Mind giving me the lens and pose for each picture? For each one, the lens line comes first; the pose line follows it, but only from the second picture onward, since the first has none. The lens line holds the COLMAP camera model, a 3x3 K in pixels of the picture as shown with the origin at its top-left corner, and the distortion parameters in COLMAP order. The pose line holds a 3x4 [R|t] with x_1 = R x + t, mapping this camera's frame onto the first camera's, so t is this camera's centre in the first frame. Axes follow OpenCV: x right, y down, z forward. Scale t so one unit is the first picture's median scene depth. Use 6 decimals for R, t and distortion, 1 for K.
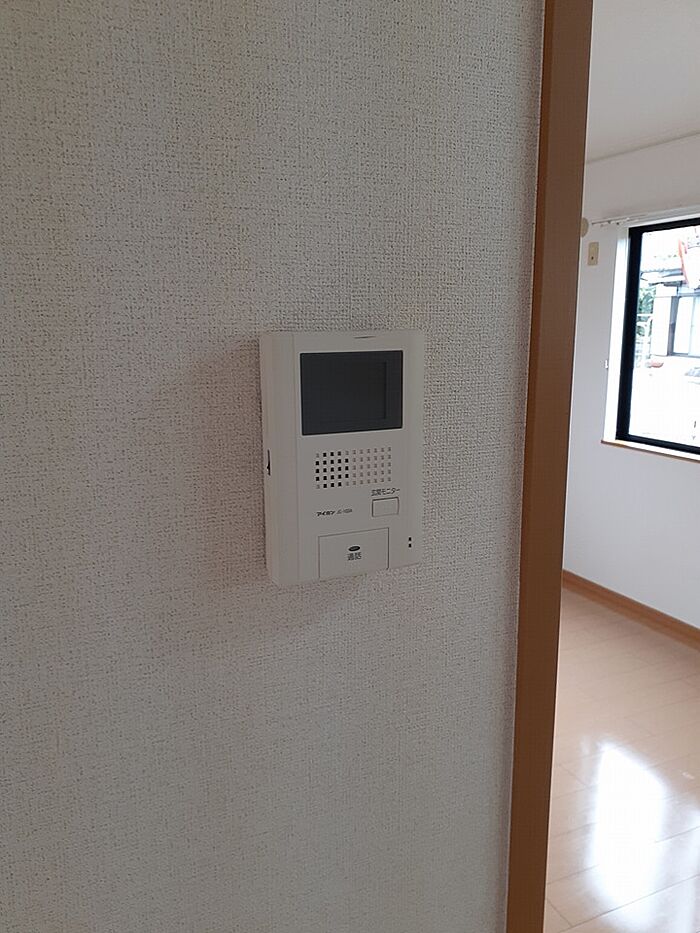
lens RADIAL K [[746.3, 0, 351.6], [0, 746.3, 464.8], [0, 0, 1]] dist [-0.000756, 0.008354]
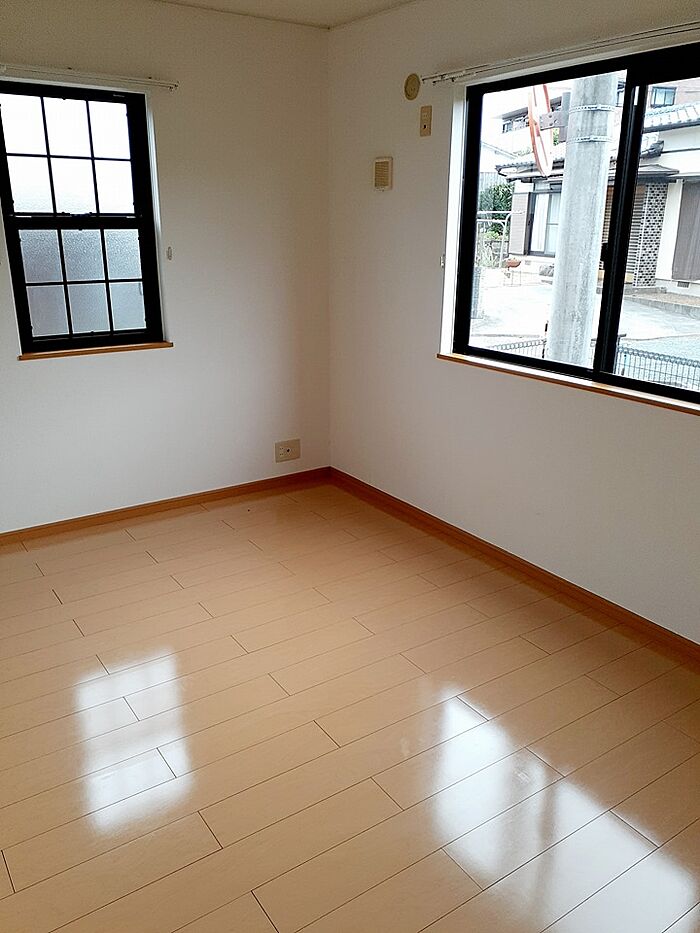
lens RADIAL K [[746.3, 0, 347.2], [0, 746.3, 467.6], [0, 0, 1]] dist [-0.000756, 0.008354]
pose [[0.985431, -0.044000, 0.164288, 0.055994], [0.021714, 0.990600, 0.135059, -0.013505], [-0.168686, -0.129524, 0.977123, 0.108890]]
